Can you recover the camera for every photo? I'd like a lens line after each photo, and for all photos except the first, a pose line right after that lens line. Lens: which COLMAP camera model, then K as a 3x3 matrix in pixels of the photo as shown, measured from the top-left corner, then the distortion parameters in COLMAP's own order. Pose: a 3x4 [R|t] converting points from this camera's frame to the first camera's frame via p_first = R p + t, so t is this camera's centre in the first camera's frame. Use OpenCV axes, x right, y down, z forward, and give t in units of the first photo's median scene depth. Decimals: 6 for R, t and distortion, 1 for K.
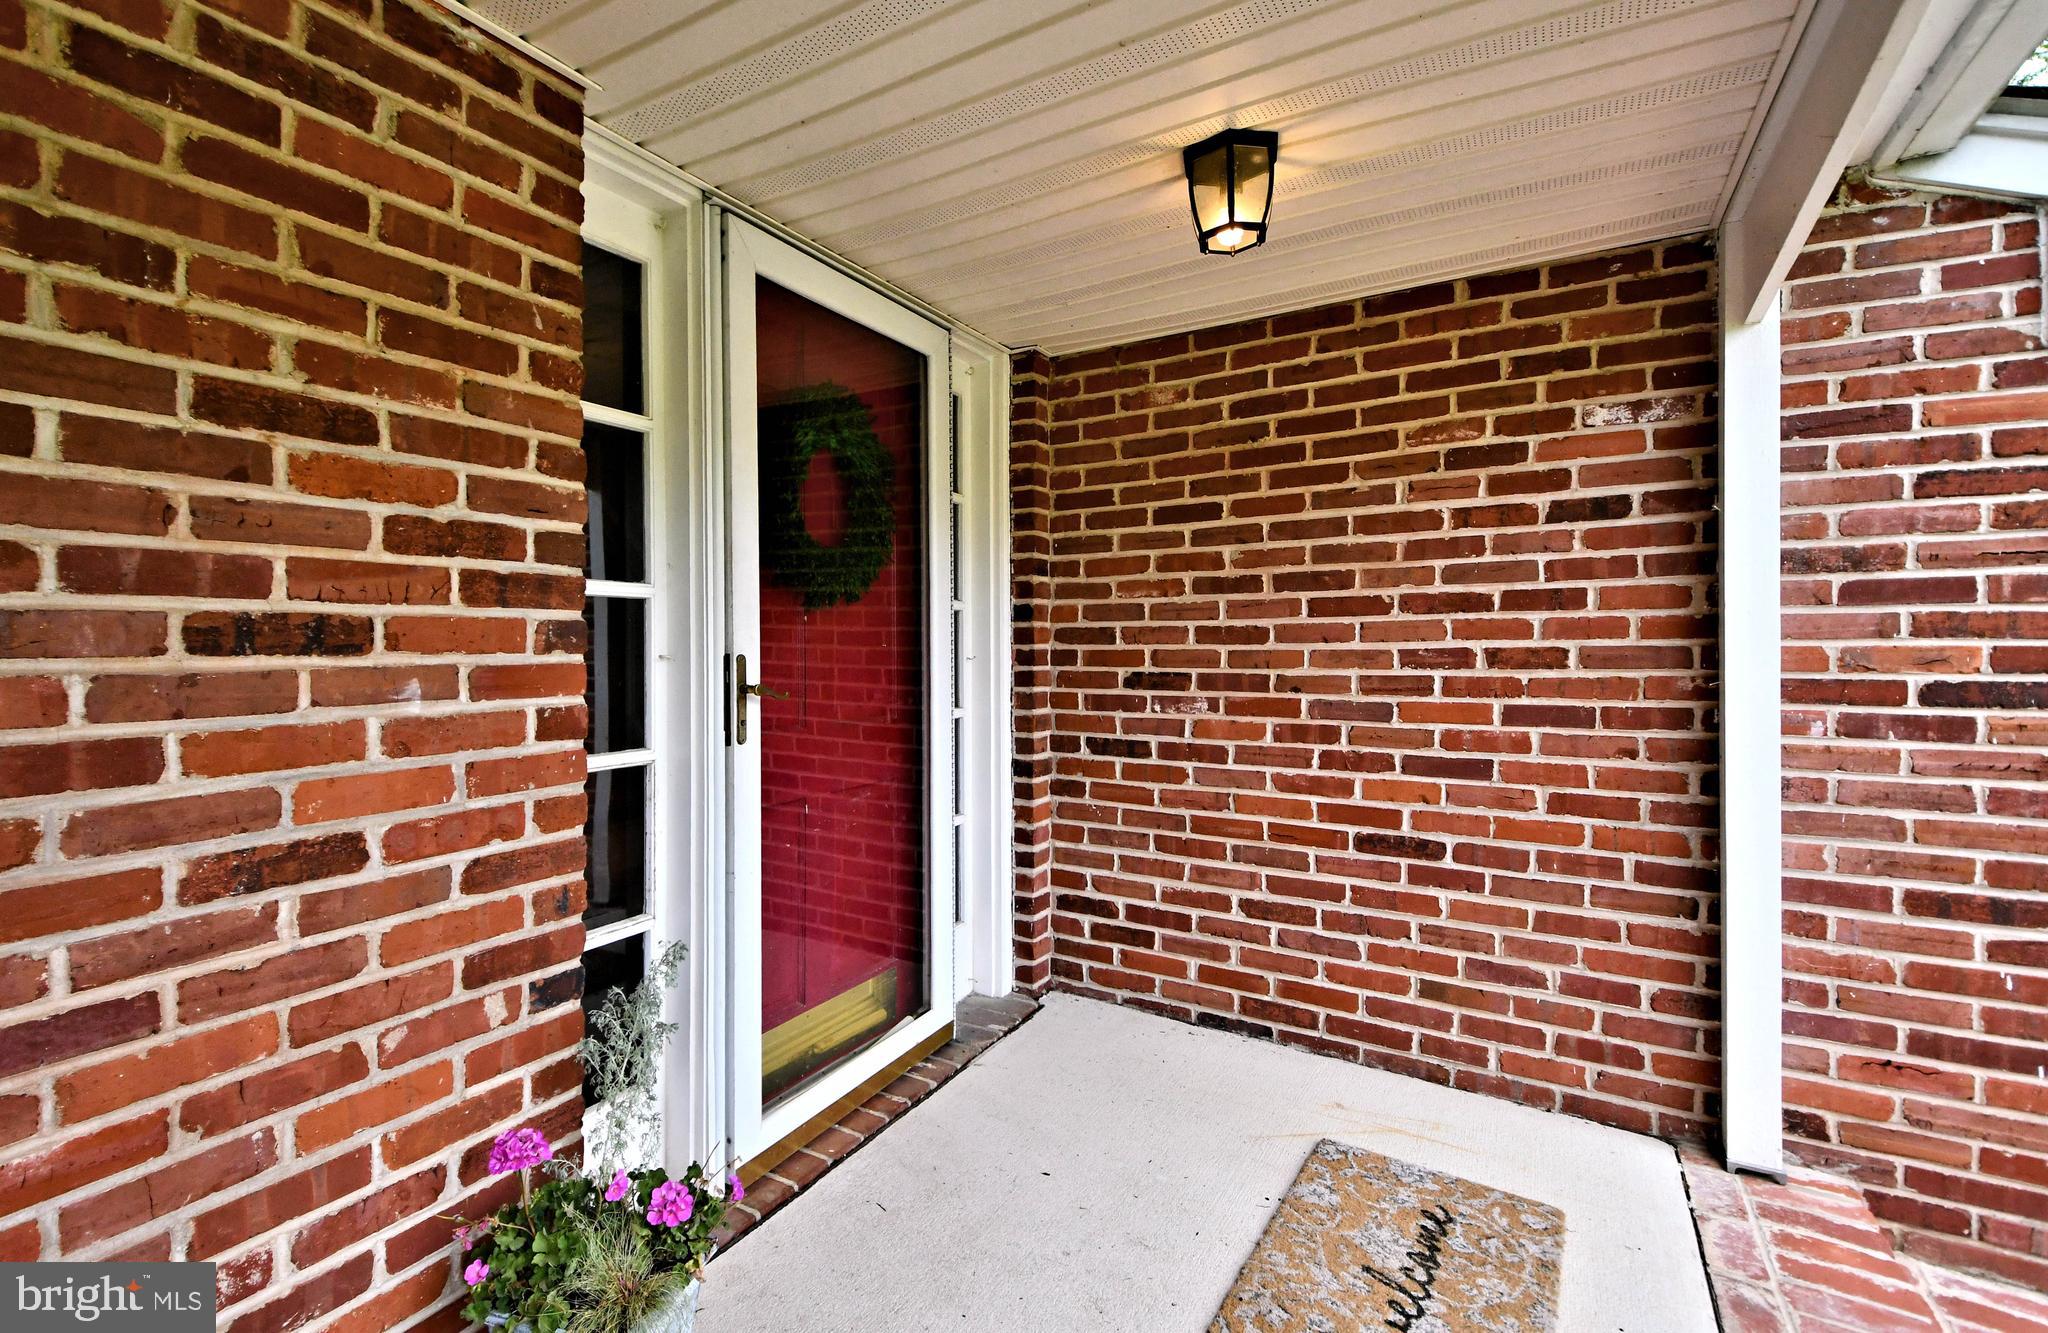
lens RADIAL K [[912.3, 0, 1021.7], [0, 912.3, 650.1], [0, 0, 1]] dist [0.005391, 0.000200]
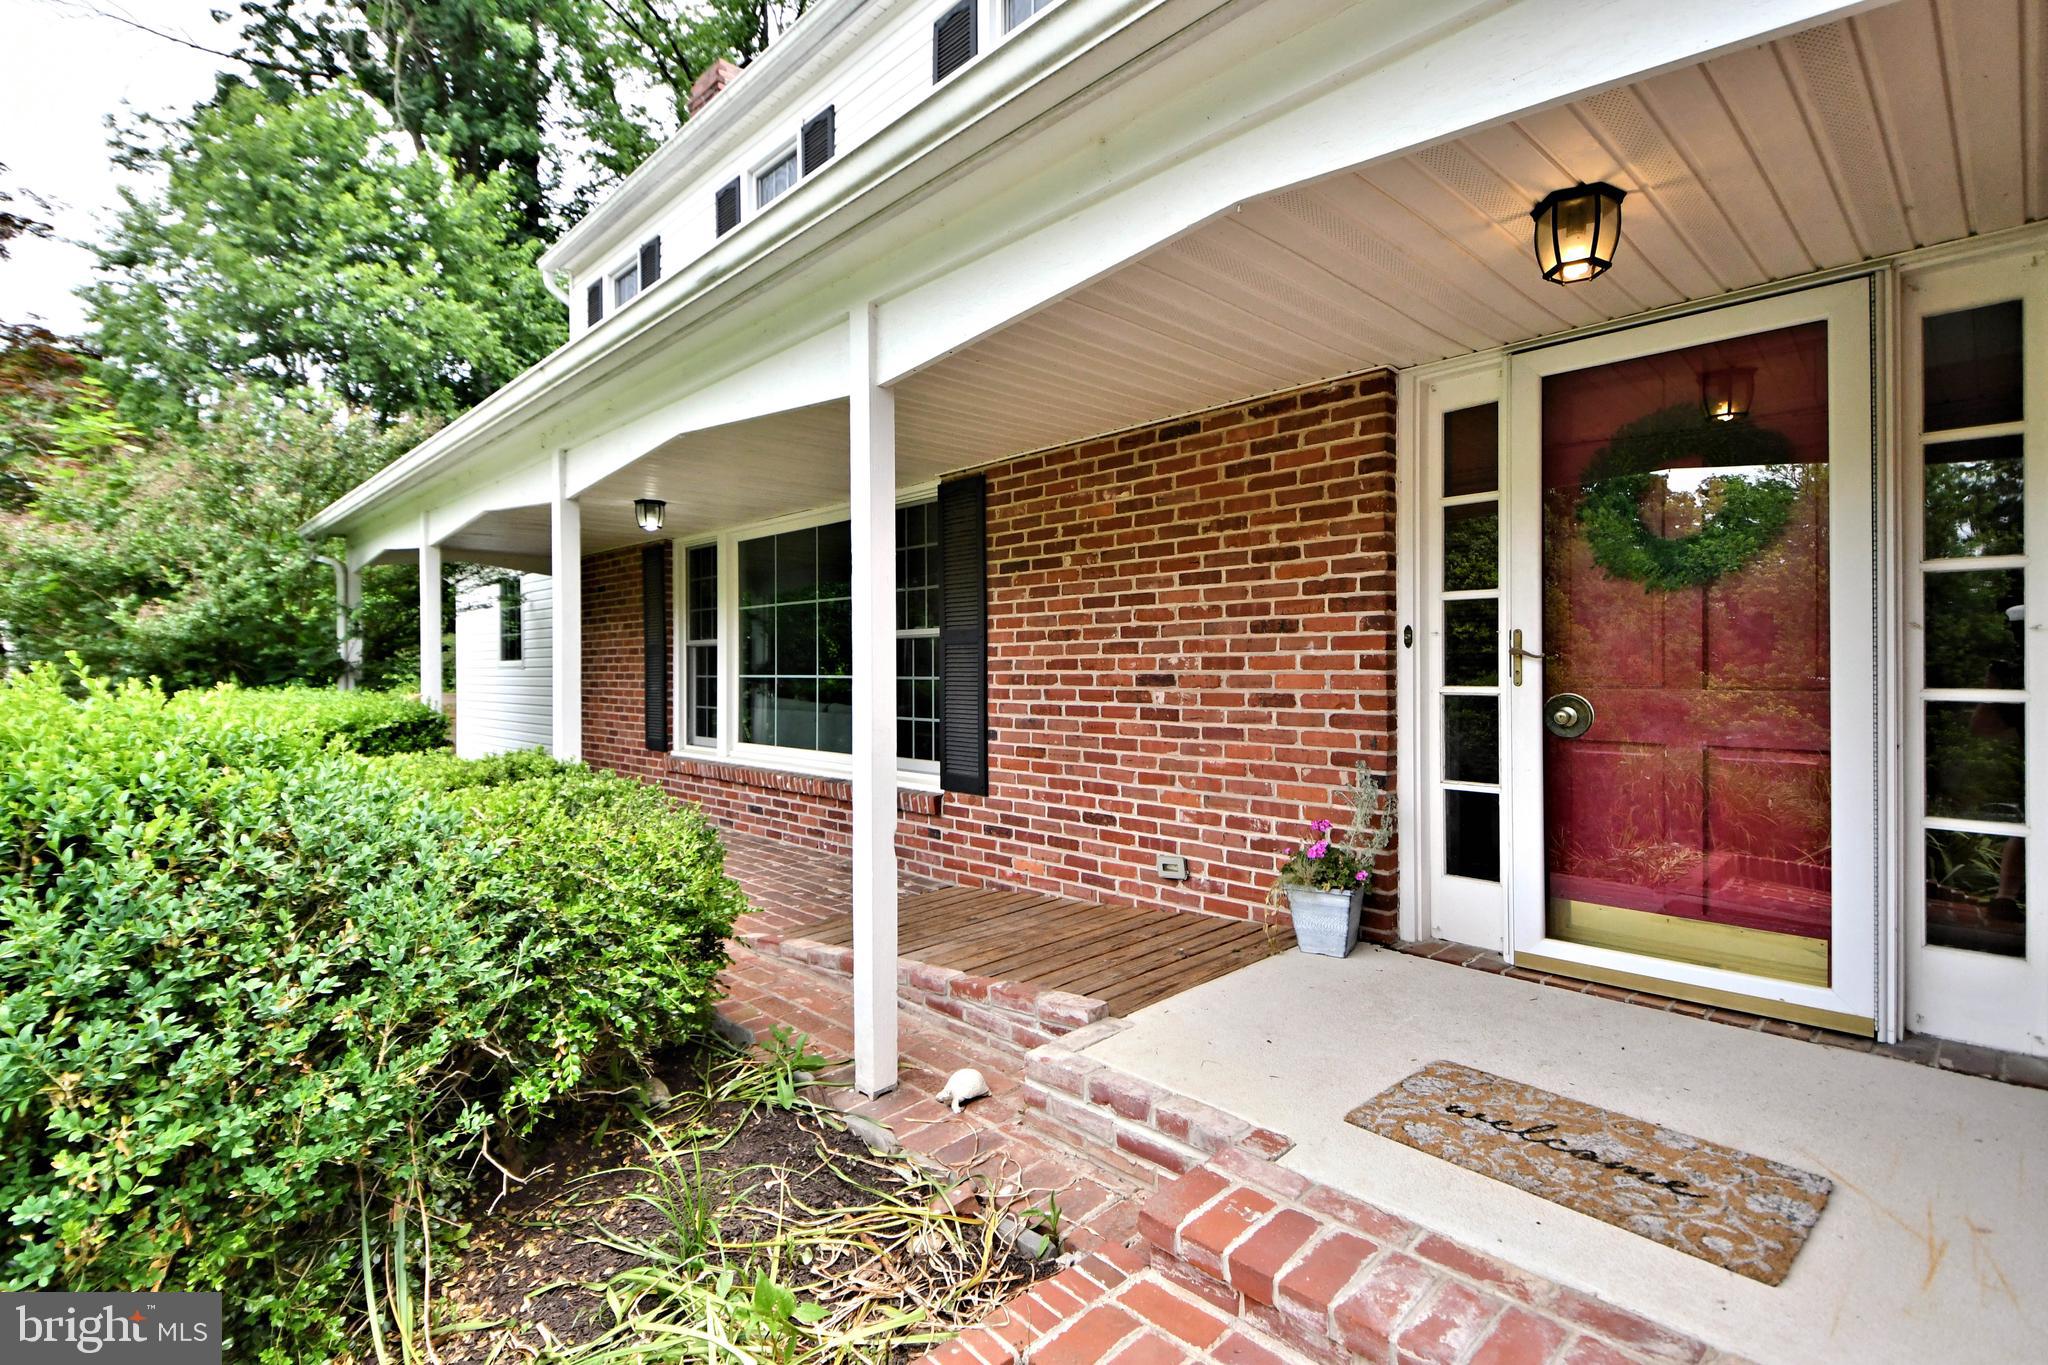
lens RADIAL K [[934.9, 0, 1019.4], [0, 934.9, 670.8], [0, 0, 1]] dist [-0.000109, 0.000018]
pose [[-0.216364, 0.010142, -0.976260, 2.276551], [0.001337, 0.999948, 0.010092, 0.092571], [0.976312, 0.000879, -0.216367, 0.778620]]
